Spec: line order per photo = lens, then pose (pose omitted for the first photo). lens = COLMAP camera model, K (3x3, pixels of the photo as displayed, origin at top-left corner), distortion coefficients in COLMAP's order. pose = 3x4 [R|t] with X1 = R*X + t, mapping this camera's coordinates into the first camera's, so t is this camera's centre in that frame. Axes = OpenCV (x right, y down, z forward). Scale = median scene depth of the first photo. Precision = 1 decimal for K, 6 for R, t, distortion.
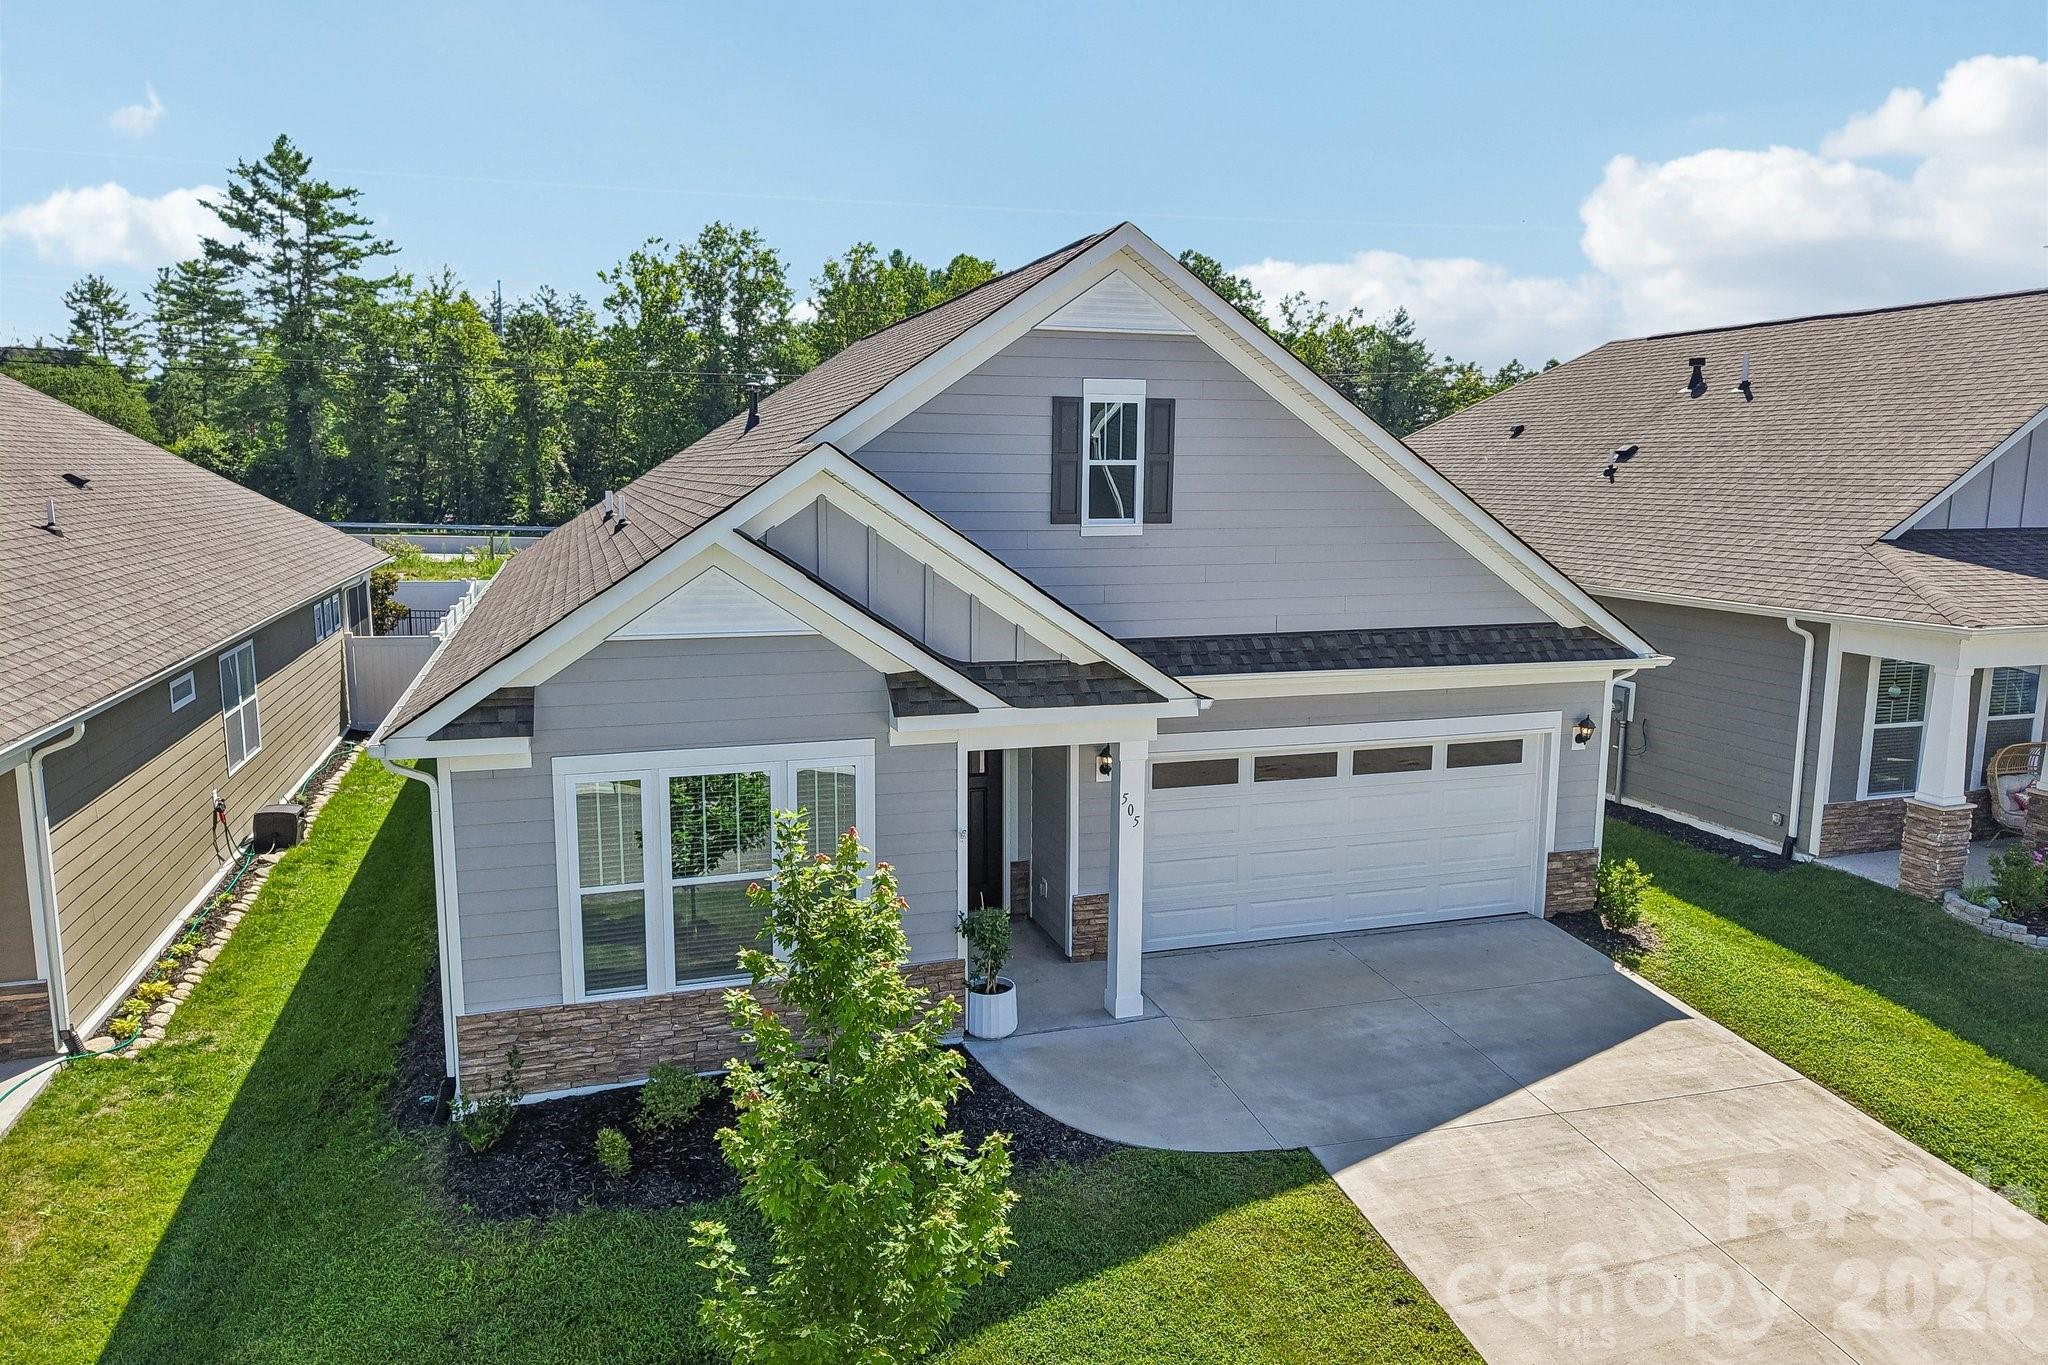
lens RADIAL K [[1376.9, 0, 1024.0], [0, 1376.9, 682.5], [0, 0, 1]] dist [0.006243, -0.000363]
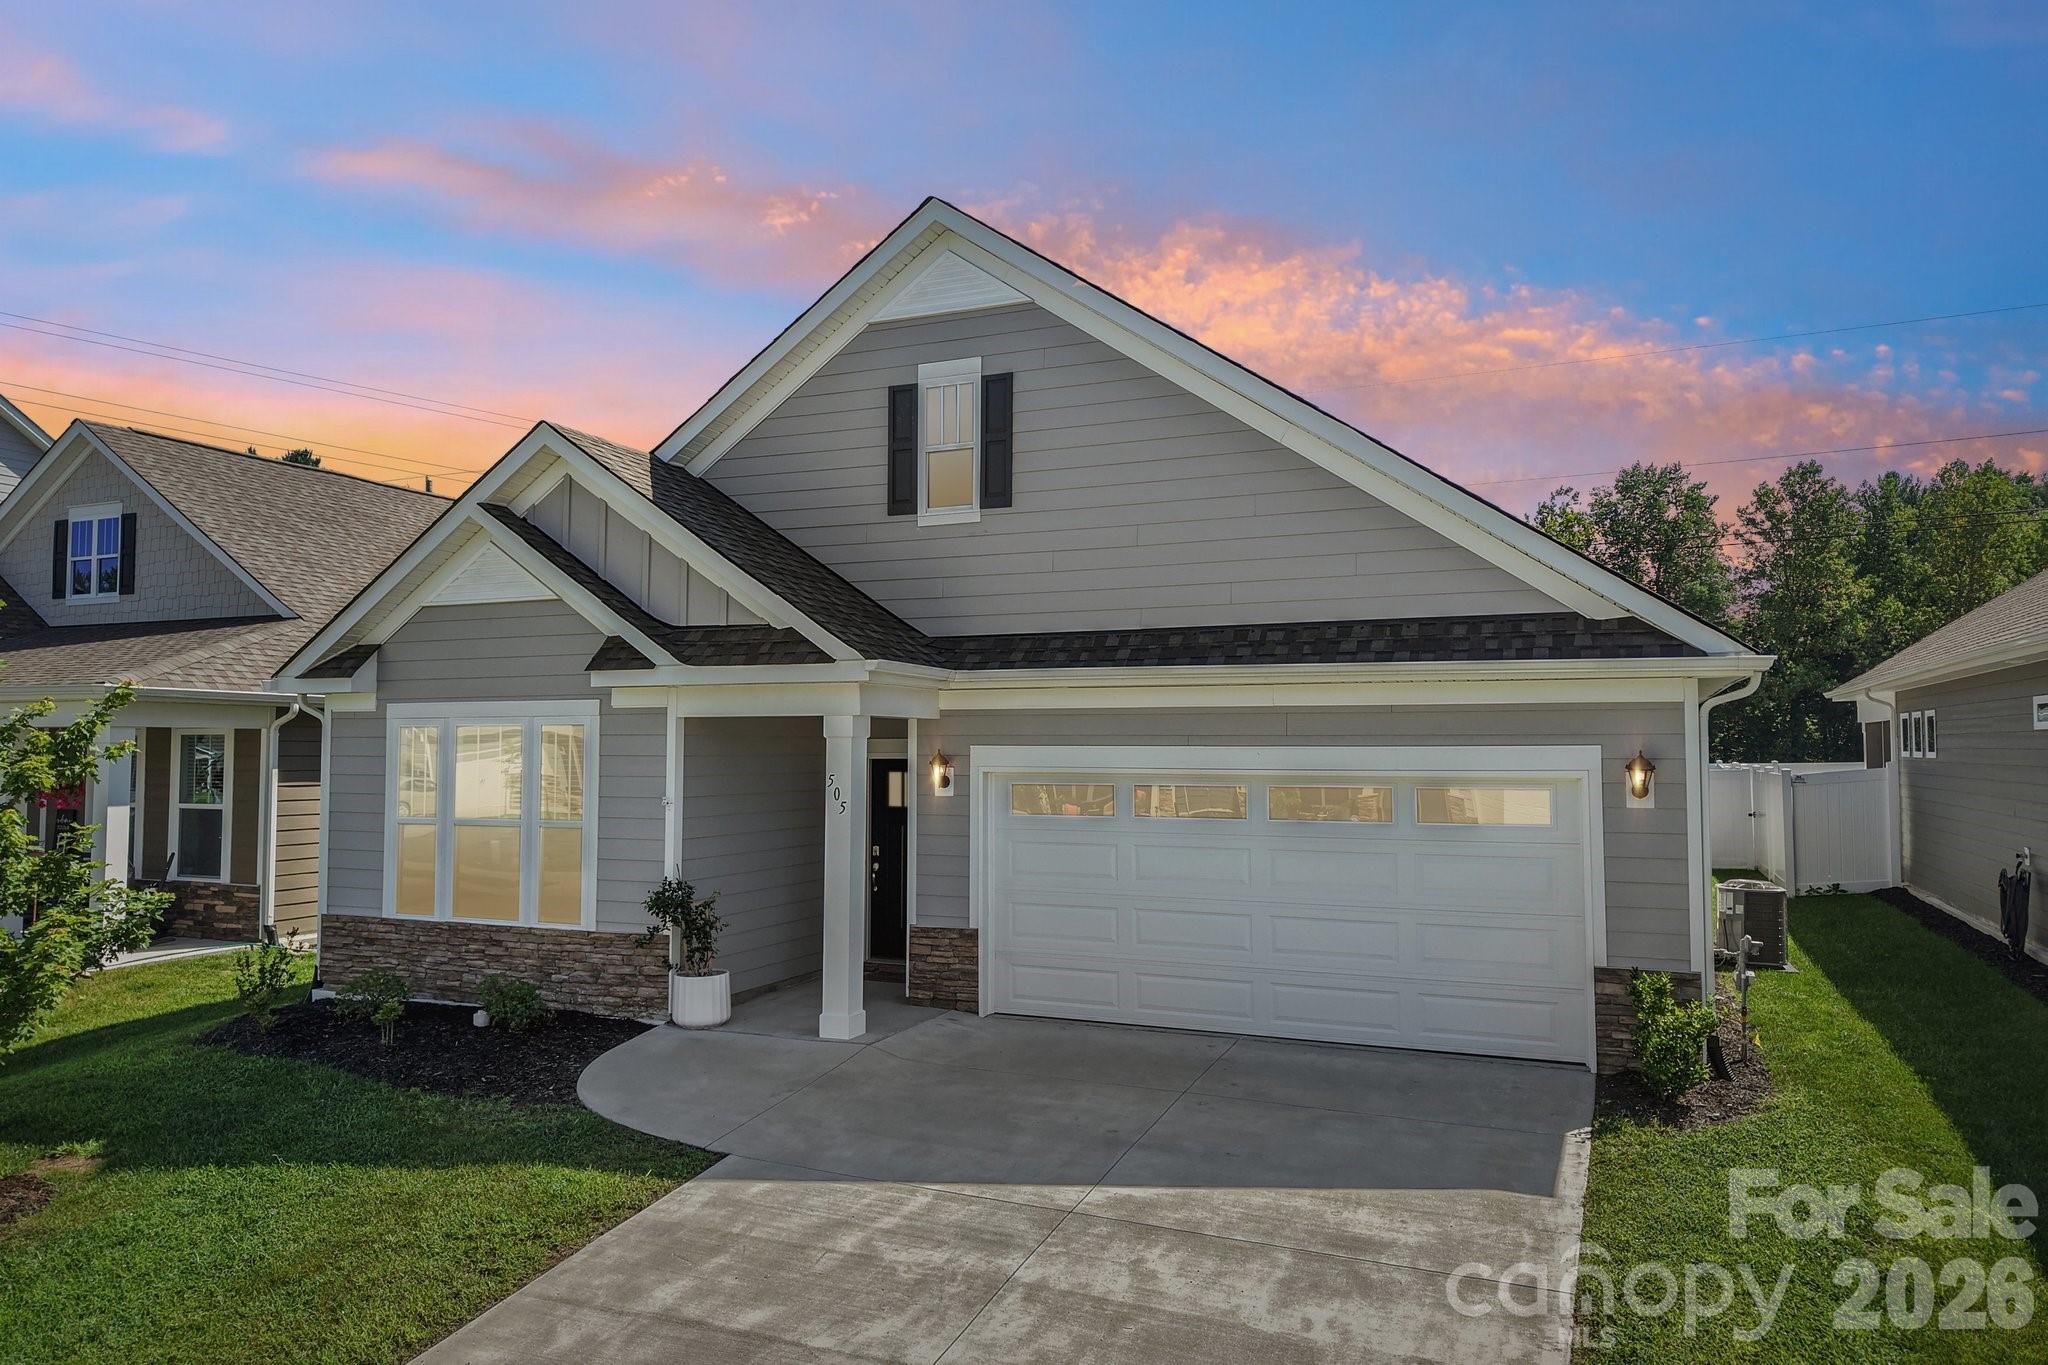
lens RADIAL K [[1381.5, 0, 1024.0], [0, 1381.5, 682.5], [0, 0, 1]] dist [-0.000329, 0.000590]
pose [[0.752812, -0.036004, -0.657250, 0.754131], [-0.099247, 0.980879, -0.167409, 0.157603], [0.650711, 0.191257, 0.734844, 0.396449]]
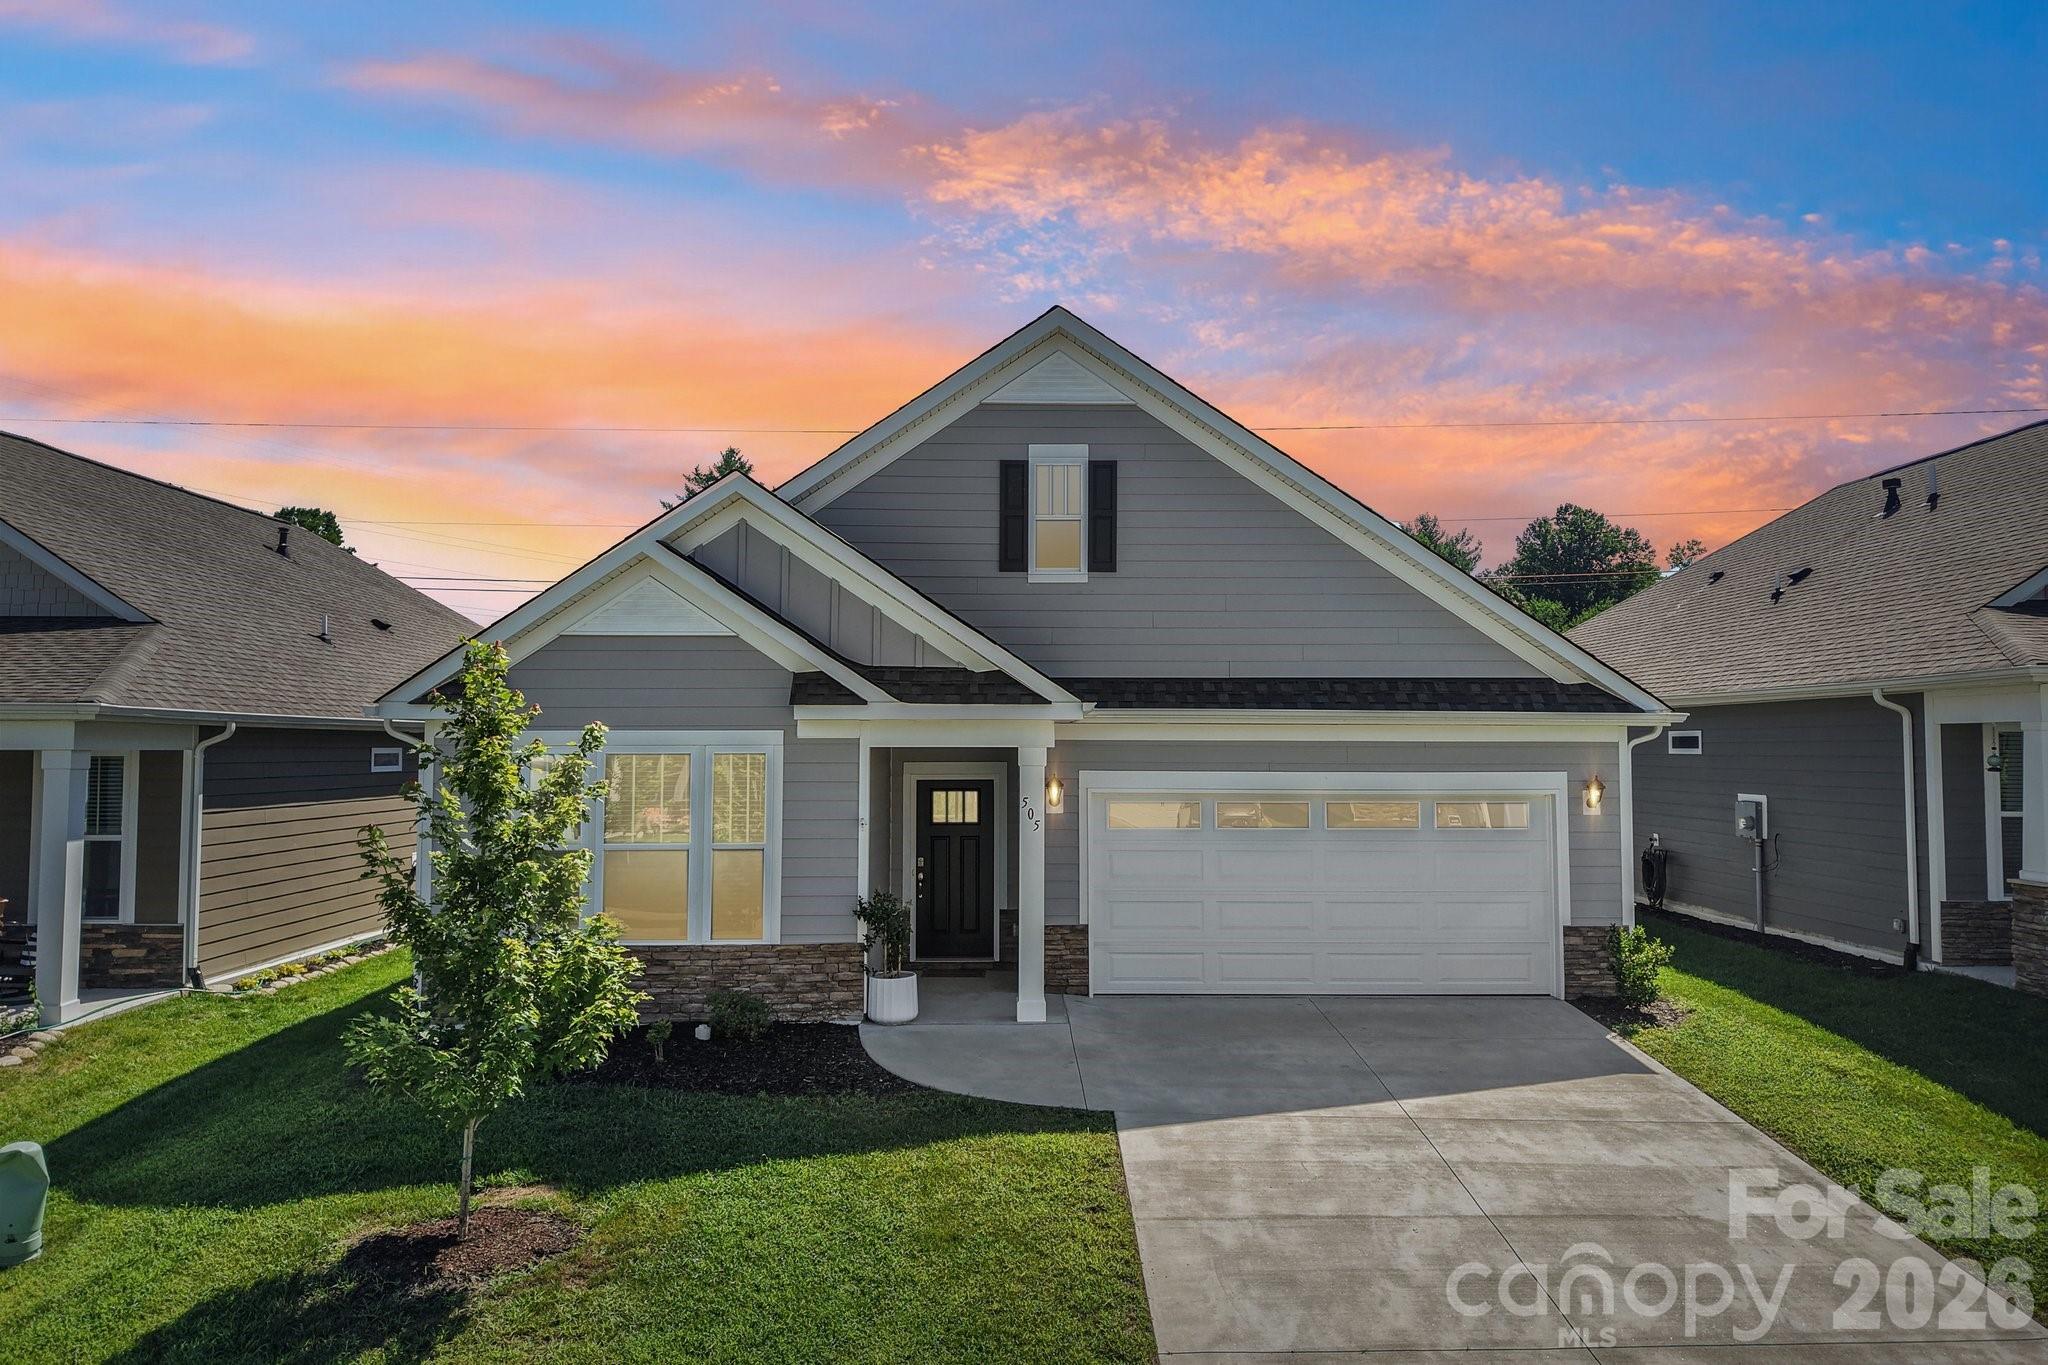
lens RADIAL K [[1378.6, 0, 1024.0], [0, 1378.6, 682.5], [0, 0, 1]] dist [0.009251, -0.002499]
pose [[0.956966, -0.017175, -0.289690, 0.376022], [-0.041974, 0.979558, -0.196733, 0.199024], [0.287148, 0.200426, 0.936683, -0.015767]]
